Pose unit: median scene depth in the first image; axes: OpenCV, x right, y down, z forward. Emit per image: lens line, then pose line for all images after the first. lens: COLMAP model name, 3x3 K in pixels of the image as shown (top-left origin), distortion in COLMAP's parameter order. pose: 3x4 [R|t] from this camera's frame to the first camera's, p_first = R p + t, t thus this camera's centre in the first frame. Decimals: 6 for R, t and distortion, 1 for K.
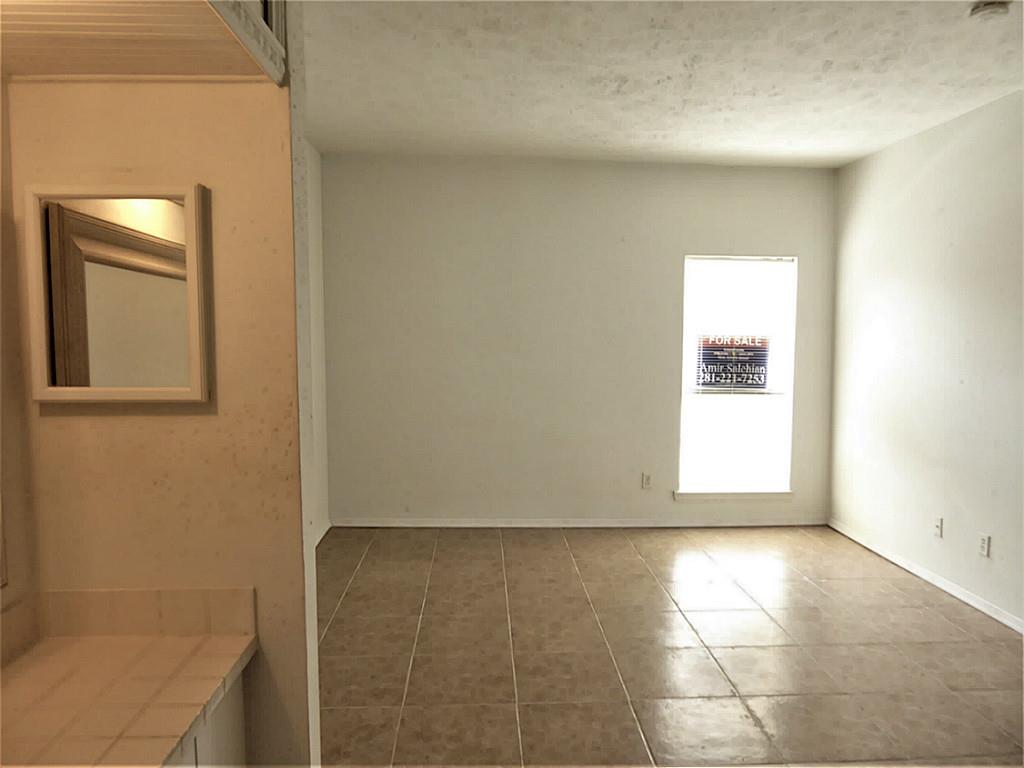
lens RADIAL K [[734.1, 0, 517.0], [0, 734.1, 385.0], [0, 0, 1]] dist [-0.045275, 0.030771]
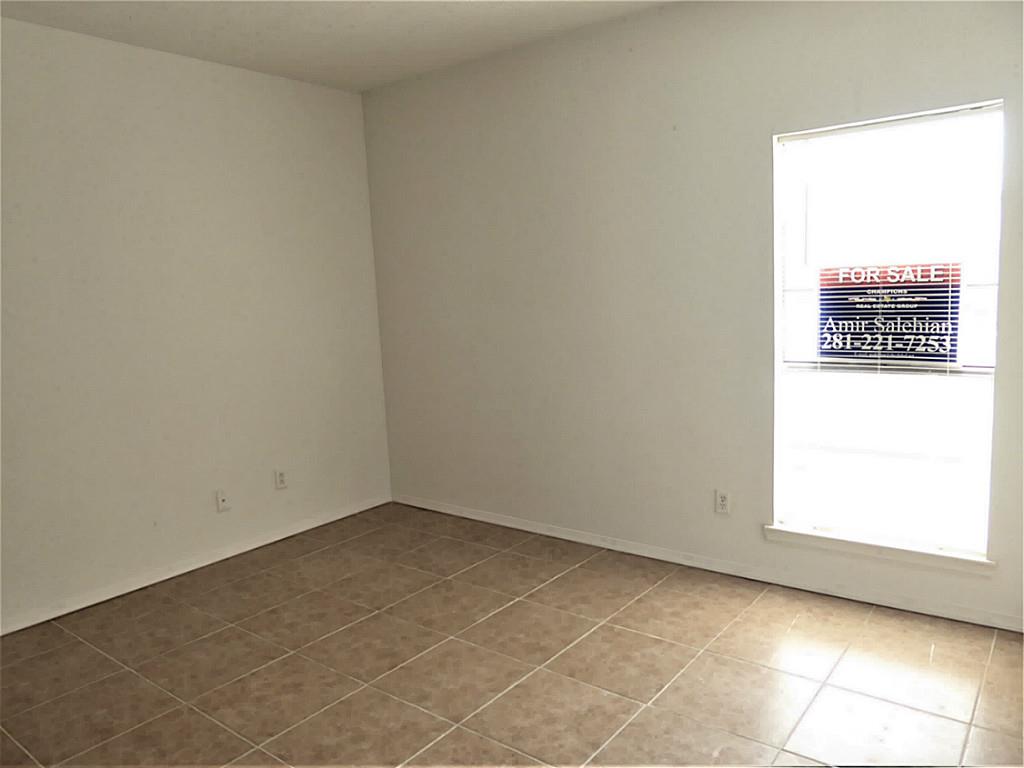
lens RADIAL K [[734.1, 0, 517.0], [0, 734.1, 385.0], [0, 0, 1]] dist [-0.045275, 0.030771]
pose [[0.743854, 0.042472, -0.666991, 0.463479], [0.008652, 0.997283, 0.073153, -0.020558], [0.668286, -0.060186, 0.741466, 0.404208]]
